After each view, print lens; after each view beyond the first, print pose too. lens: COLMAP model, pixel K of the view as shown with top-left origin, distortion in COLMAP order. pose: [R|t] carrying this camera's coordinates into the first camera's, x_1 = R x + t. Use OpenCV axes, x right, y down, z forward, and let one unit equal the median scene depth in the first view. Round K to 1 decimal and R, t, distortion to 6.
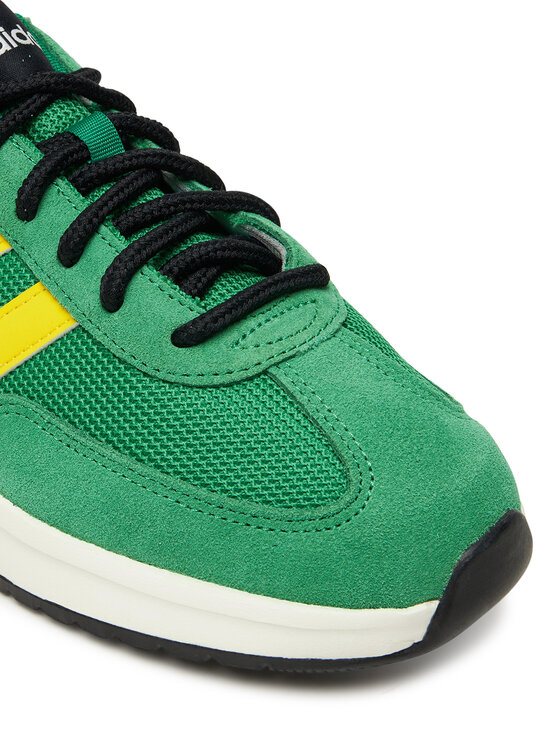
lens RADIAL K [[1575.0, 0, 281.7], [0, 1575.0, 373.1], [0, 0, 1]] dist [0.034903, 0.000000]
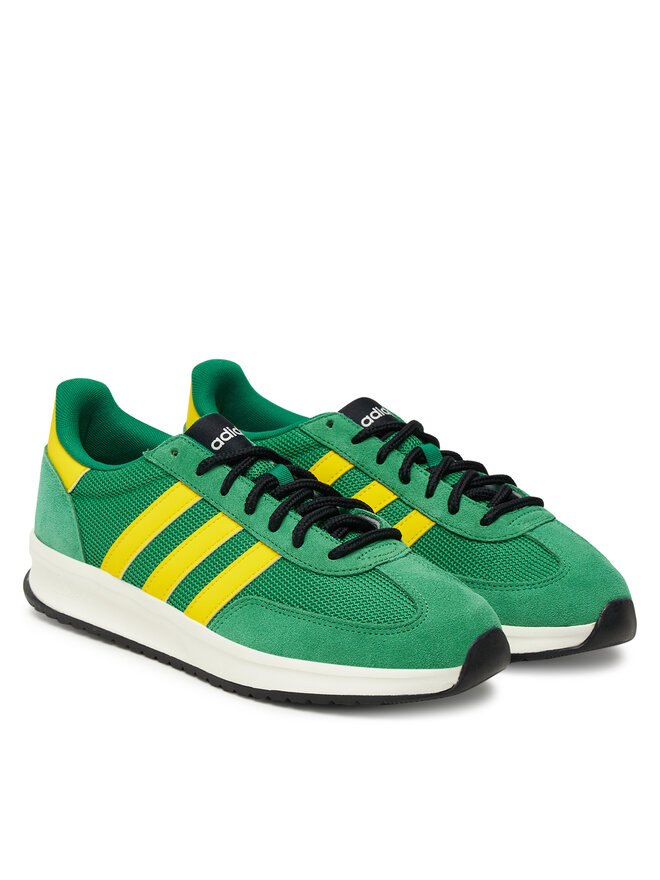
lens RADIAL K [[1943.7, 0, 328.8], [0, 1943.7, 440.5], [0, 0, 1]] dist [0.571932, 0.000000]
pose [[0.998589, -0.053077, 0.001637, -0.063879], [0.051568, 0.961915, -0.268441, 0.514753], [0.012673, 0.268146, 0.963295, -1.506376]]
